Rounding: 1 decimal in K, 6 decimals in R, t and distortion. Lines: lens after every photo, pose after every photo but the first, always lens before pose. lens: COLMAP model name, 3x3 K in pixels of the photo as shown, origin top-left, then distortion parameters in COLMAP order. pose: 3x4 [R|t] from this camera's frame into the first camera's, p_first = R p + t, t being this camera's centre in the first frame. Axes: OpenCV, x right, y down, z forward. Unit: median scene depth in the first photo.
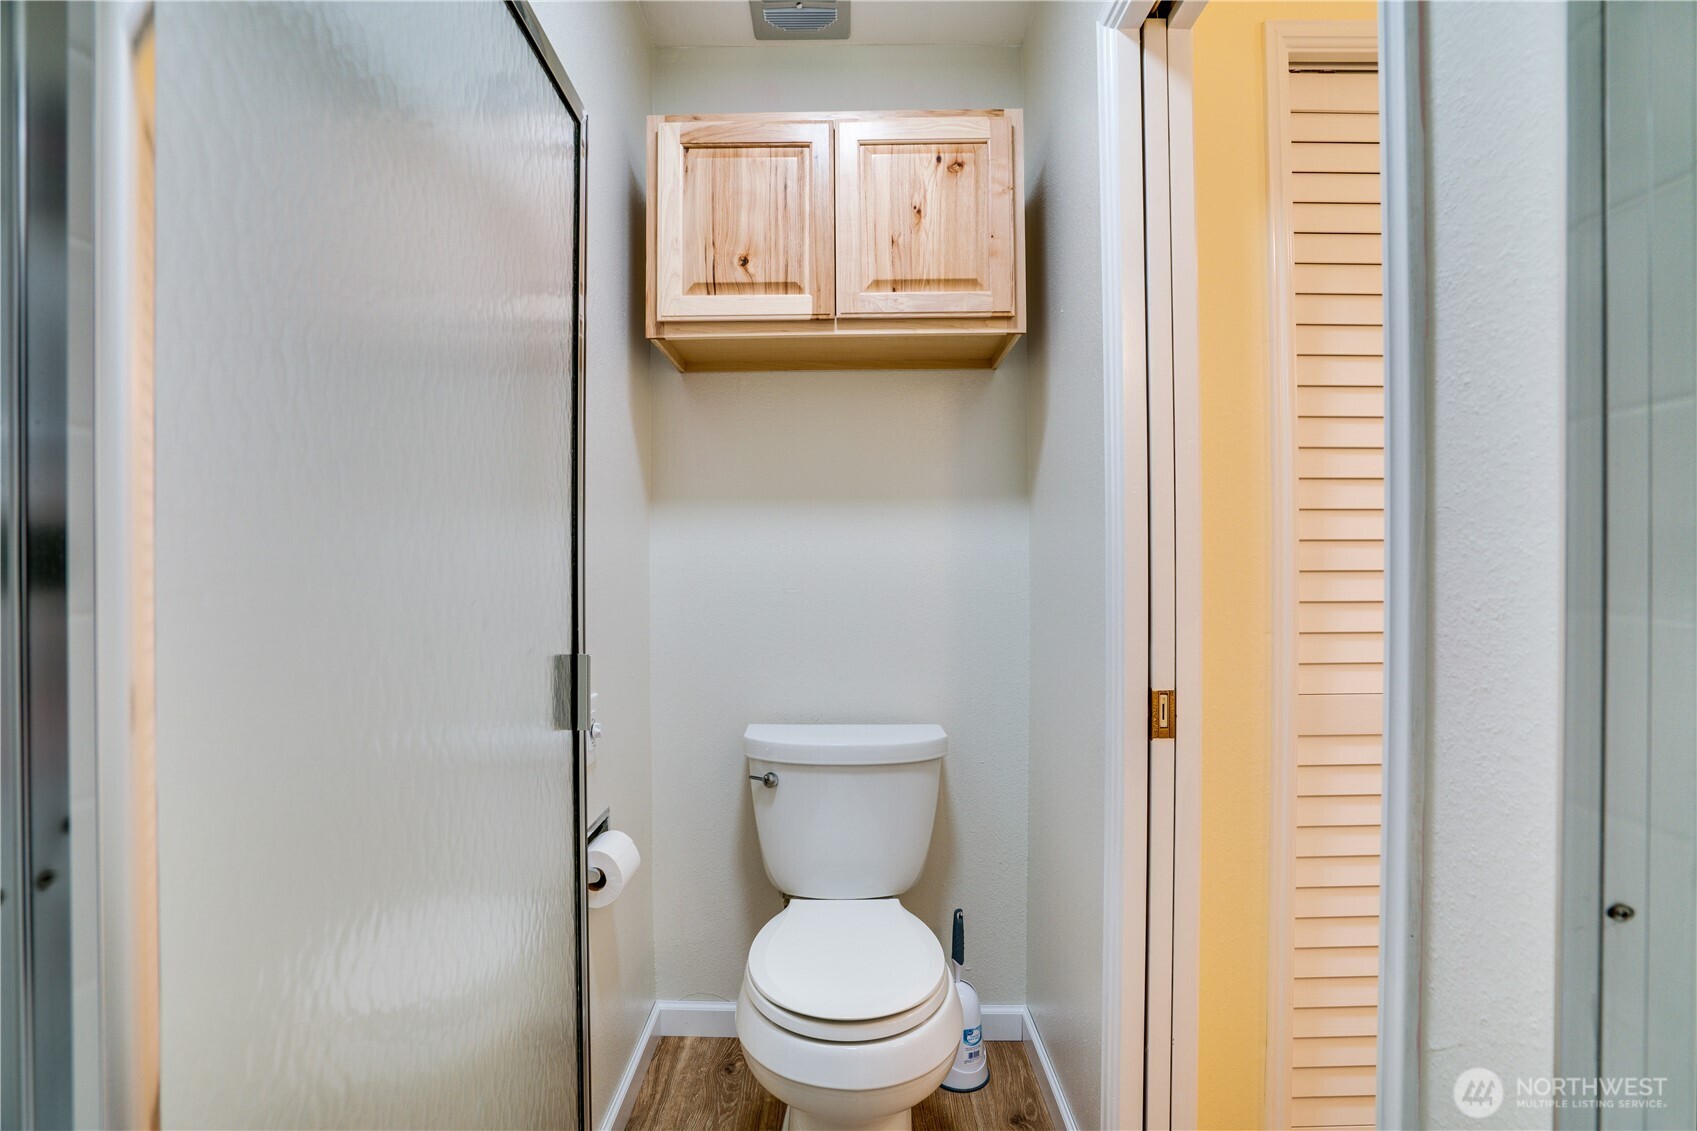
lens RADIAL K [[779.1, 0, 847.7], [0, 779.1, 569.3], [0, 0, 1]] dist [-0.002540, -0.000353]
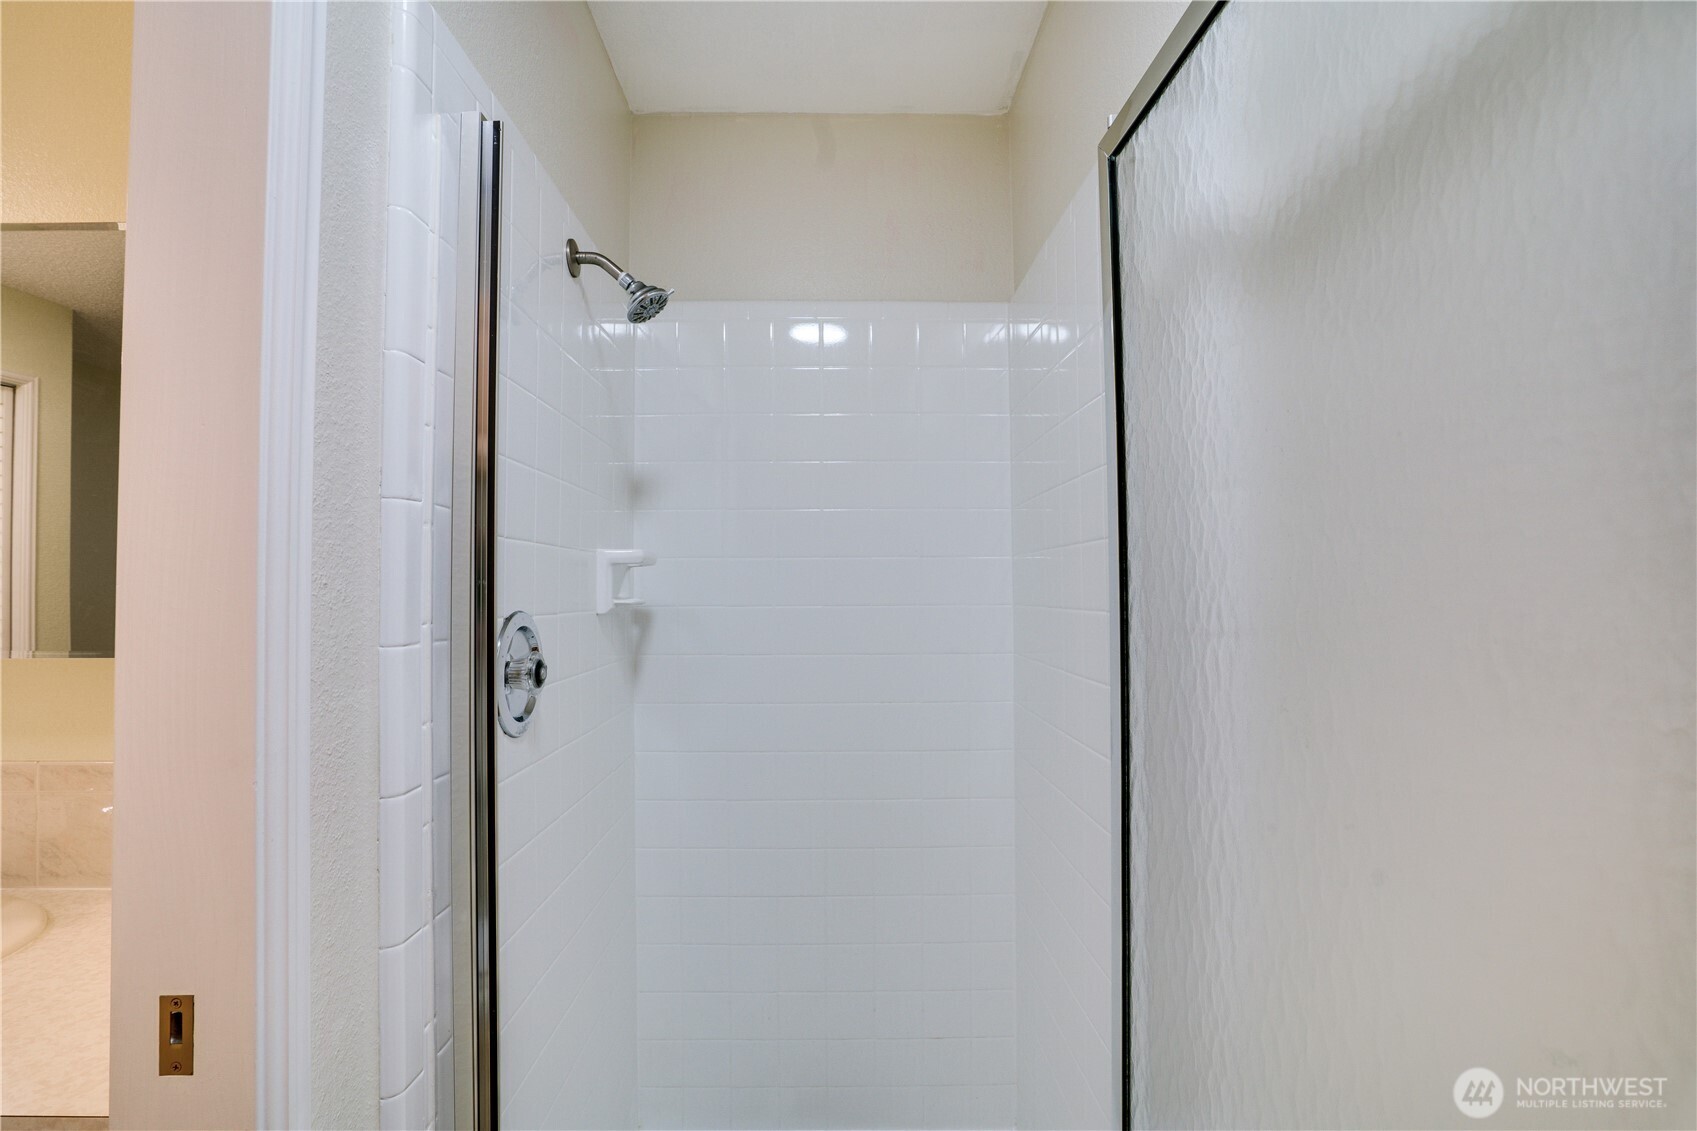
lens RADIAL K [[779.1, 0, 849.2], [0, 779.1, 569.3], [0, 0, 1]] dist [-0.002540, -0.000353]
pose [[-0.999696, 0.005116, -0.024106, -0.056710], [0.005574, 0.999805, -0.018963, -0.243606], [0.024004, -0.019091, -0.999530, 2.428617]]
